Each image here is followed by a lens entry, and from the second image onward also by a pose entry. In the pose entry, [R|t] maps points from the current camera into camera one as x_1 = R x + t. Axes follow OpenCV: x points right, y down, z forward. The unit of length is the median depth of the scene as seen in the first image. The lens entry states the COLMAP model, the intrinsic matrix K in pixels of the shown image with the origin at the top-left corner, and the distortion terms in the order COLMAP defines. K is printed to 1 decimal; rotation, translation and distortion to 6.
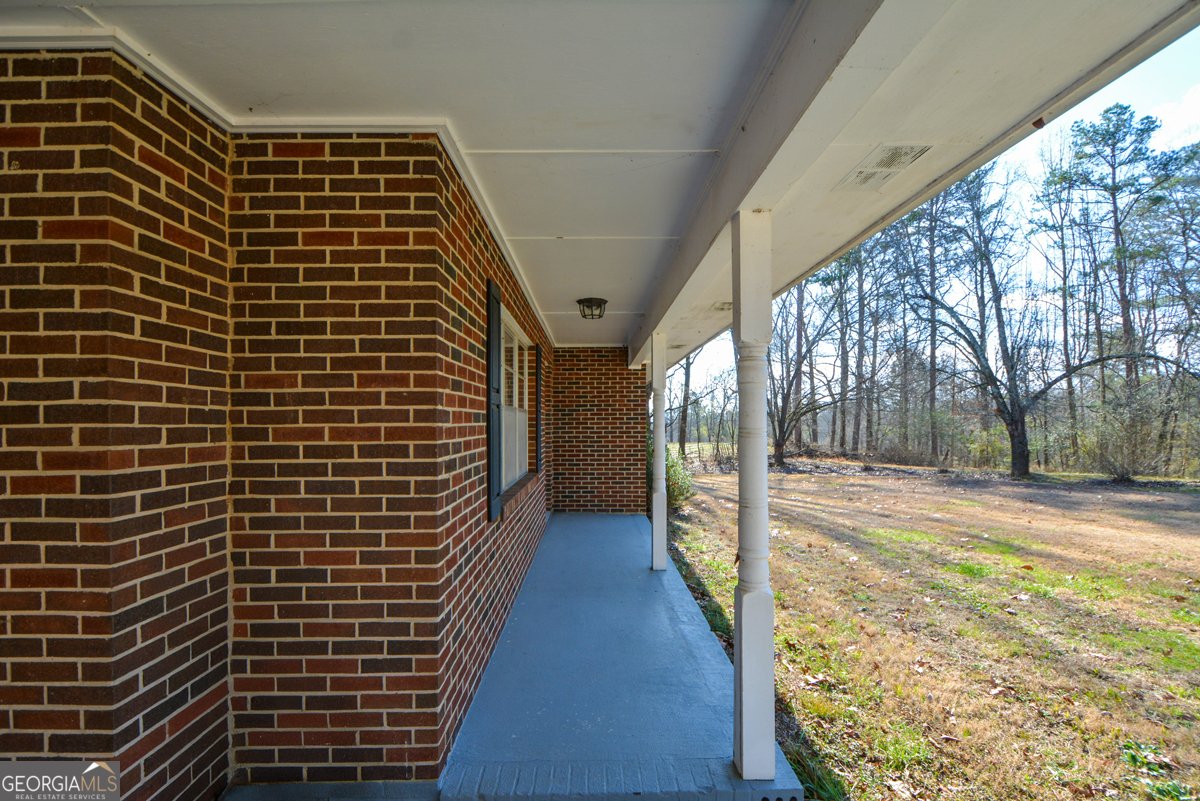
lens RADIAL K [[584.1, 0, 597.8], [0, 584.1, 425.0], [0, 0, 1]] dist [-0.002520, -0.009150]
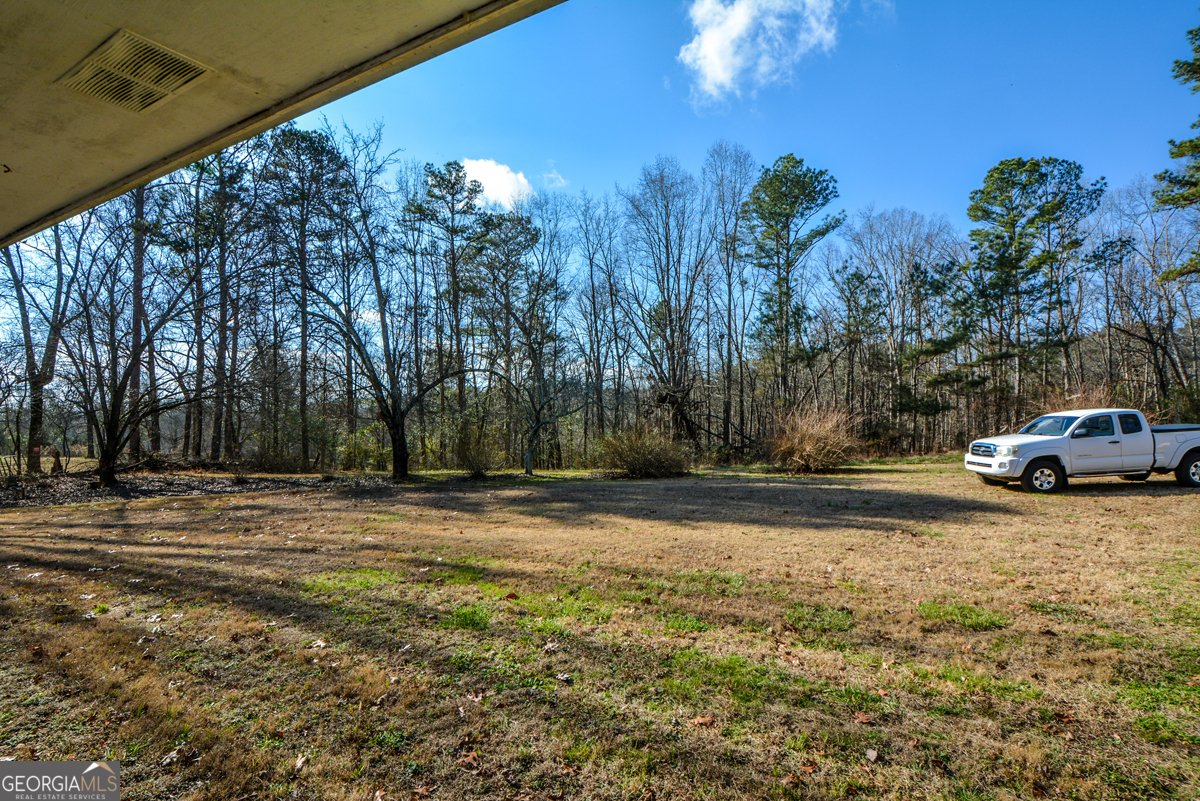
lens RADIAL K [[584.1, 0, 597.8], [0, 584.1, 425.0], [0, 0, 1]] dist [-0.002520, -0.009150]
pose [[0.520331, 0.001686, 0.853963, 0.015056], [0.001230, 0.999996, -0.002723, -0.002338], [-0.853964, 0.002467, 0.520327, 0.113472]]
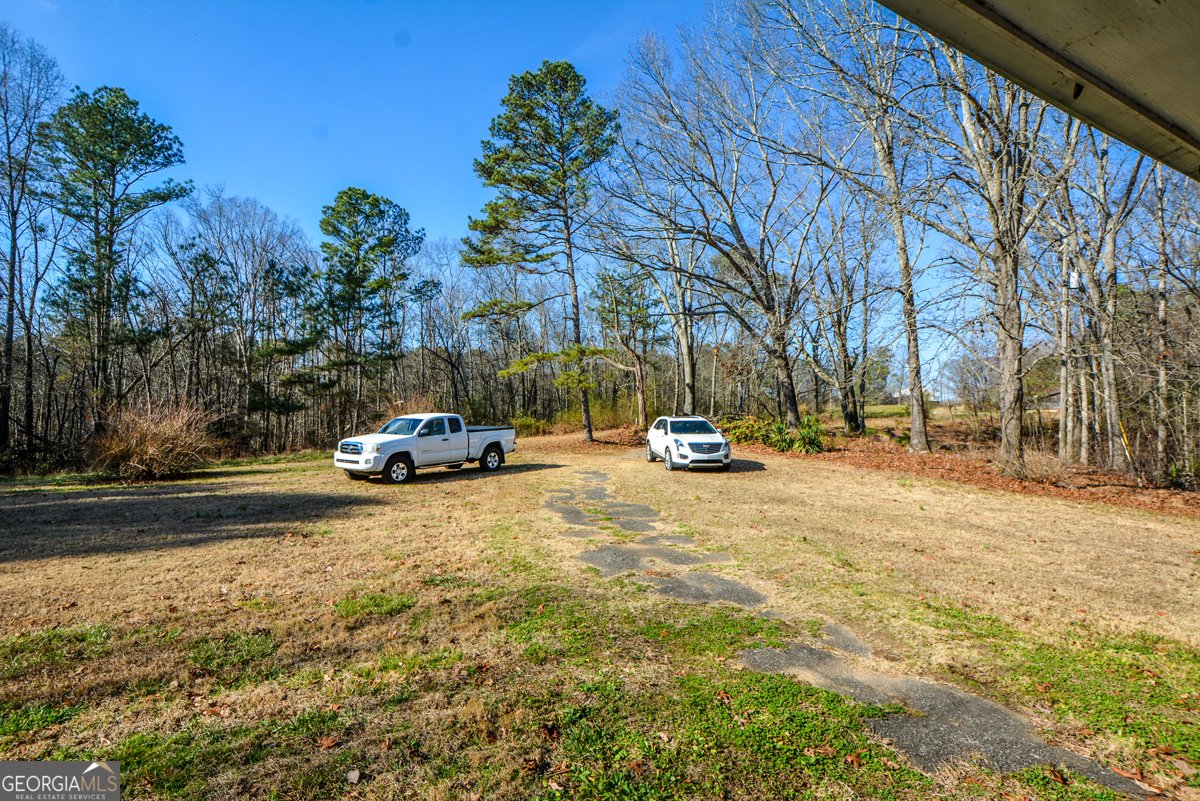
lens RADIAL K [[584.1, 0, 597.8], [0, 584.1, 425.0], [0, 0, 1]] dist [-0.002520, -0.009150]
pose [[-0.463592, 0.000507, 0.886049, 0.025359], [-0.008630, 0.999950, -0.005088, -0.002617], [-0.886007, -0.010005, -0.463565, 0.139543]]
